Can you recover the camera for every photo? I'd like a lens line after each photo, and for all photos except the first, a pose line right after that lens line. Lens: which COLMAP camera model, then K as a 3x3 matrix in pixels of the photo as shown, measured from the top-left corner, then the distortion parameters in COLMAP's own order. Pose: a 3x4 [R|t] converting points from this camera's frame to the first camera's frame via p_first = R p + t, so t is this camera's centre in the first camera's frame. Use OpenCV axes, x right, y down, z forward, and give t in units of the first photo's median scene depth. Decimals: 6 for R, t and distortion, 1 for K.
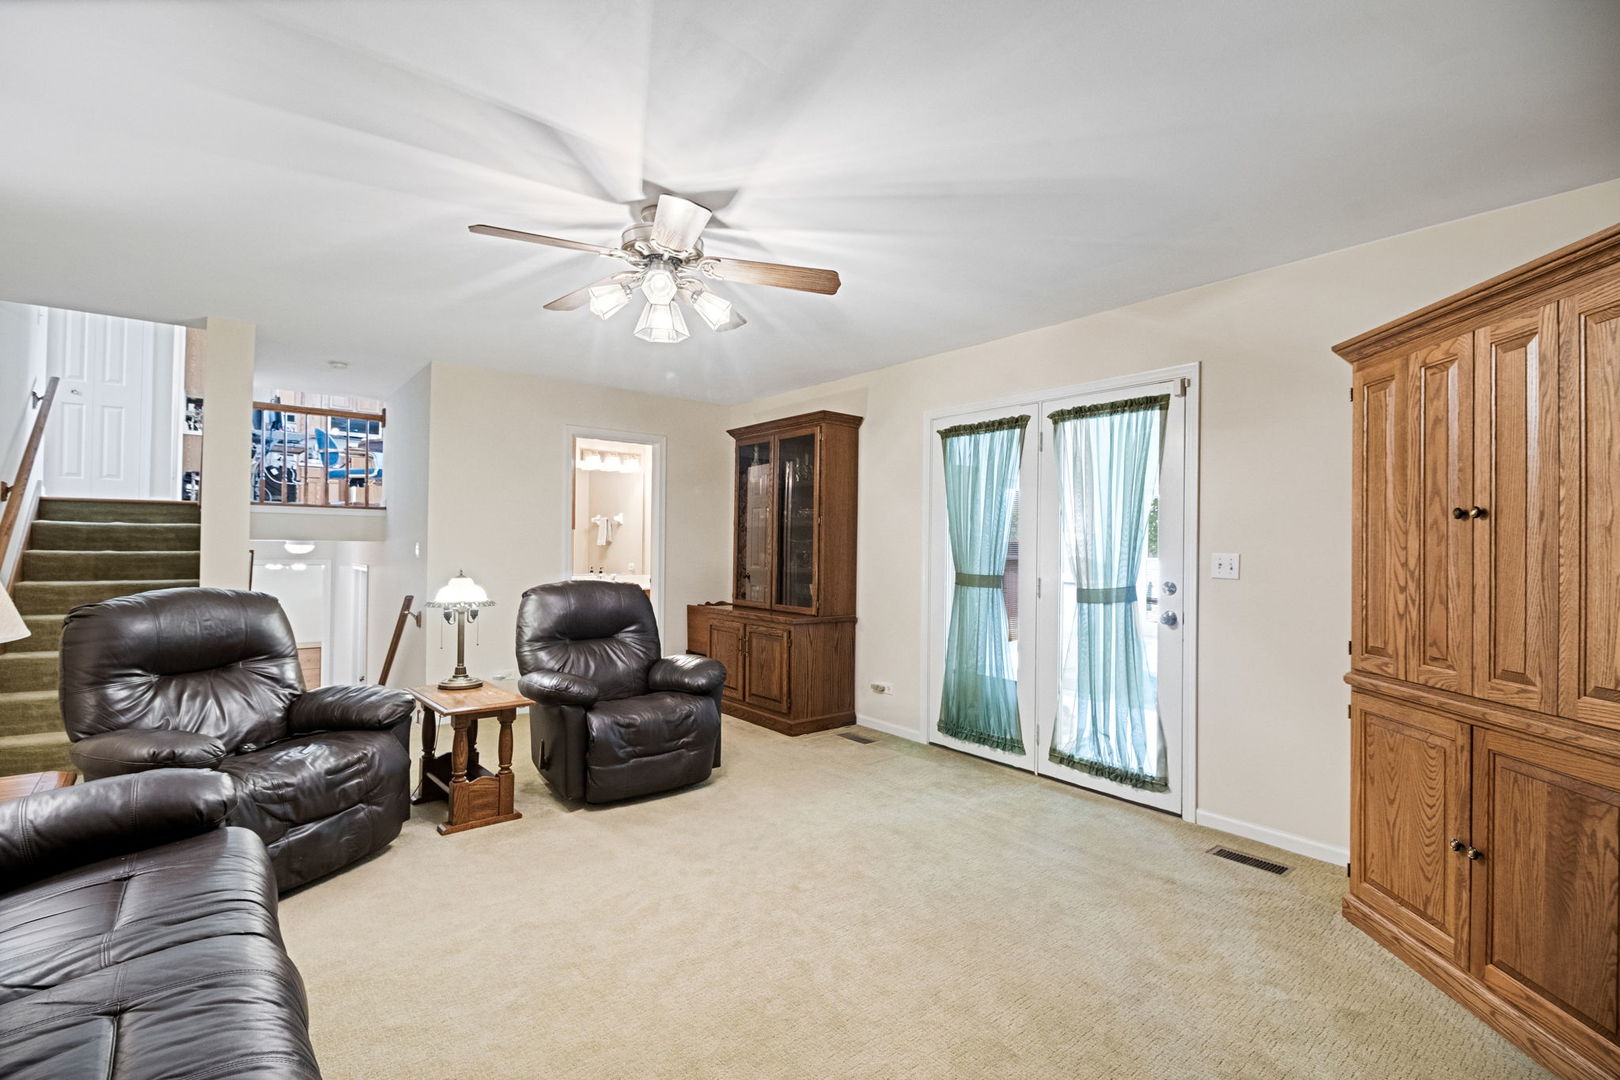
lens RADIAL K [[731.3, 0, 806.0], [0, 731.3, 540.2], [0, 0, 1]] dist [-0.003317, -0.000303]
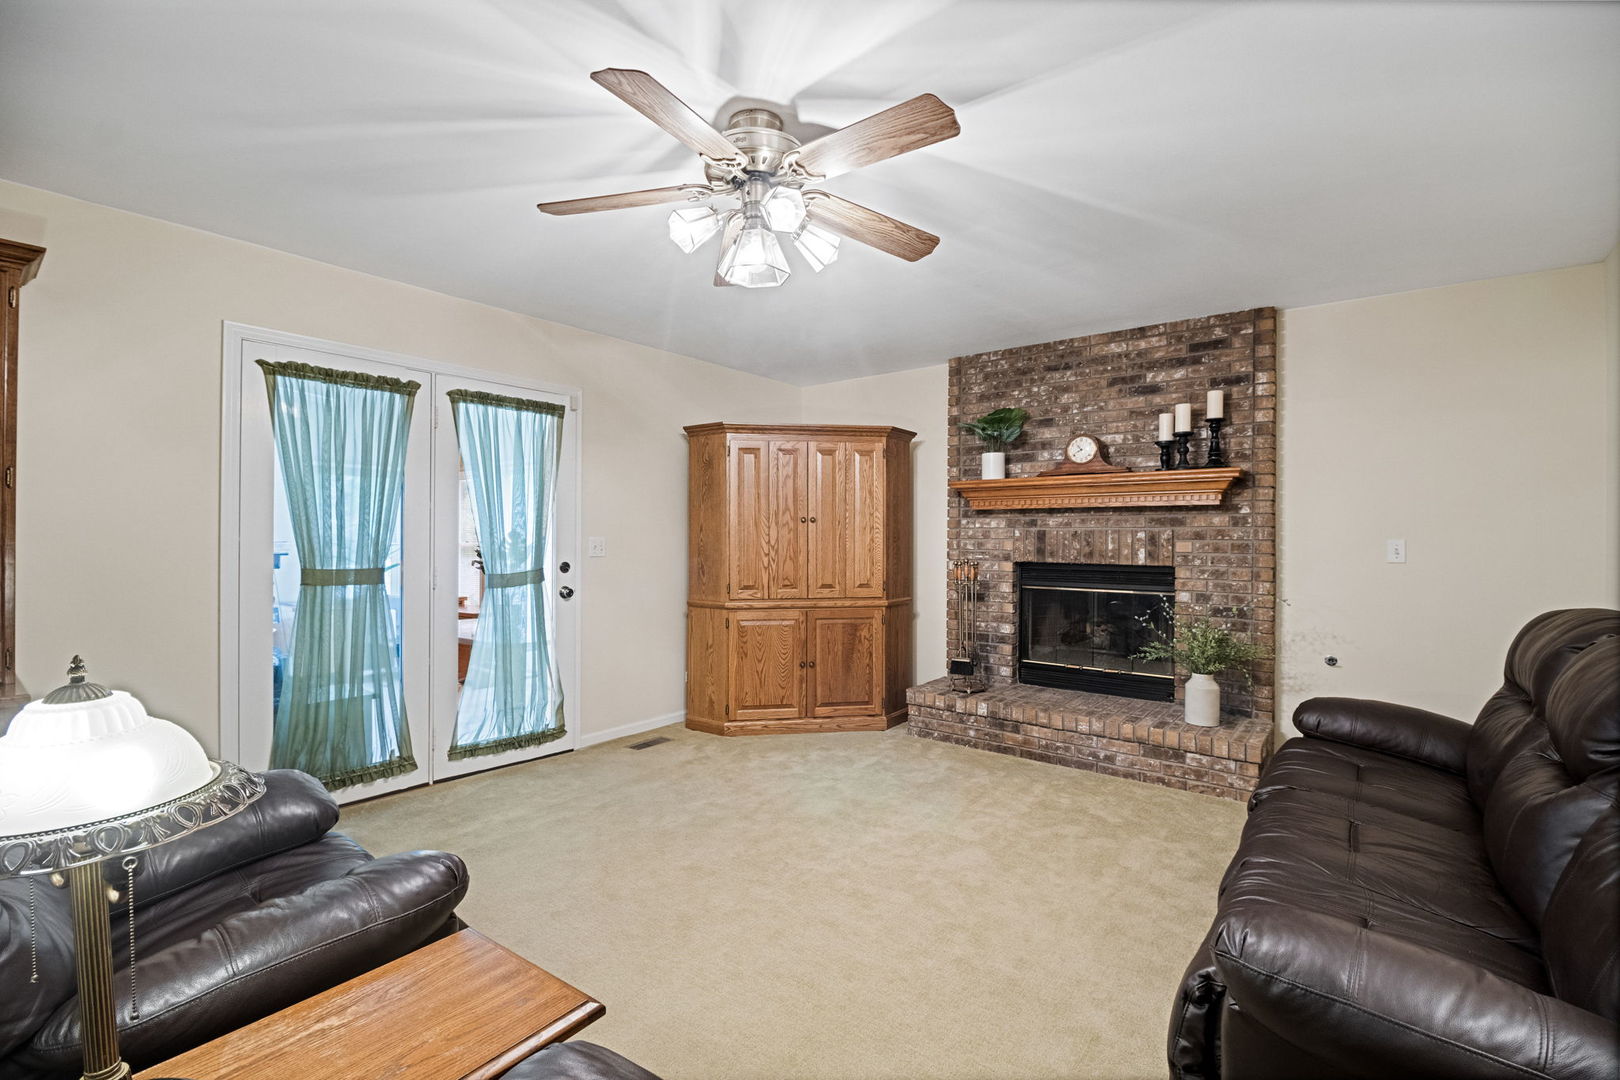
lens RADIAL K [[731.3, 0, 807.4], [0, 731.3, 535.9], [0, 0, 1]] dist [-0.003317, -0.000303]
pose [[-0.230033, -0.016534, 0.973042, -0.766595], [-0.018204, 0.999754, 0.012684, -0.008669], [-0.973012, -0.014796, -0.230278, 0.871643]]
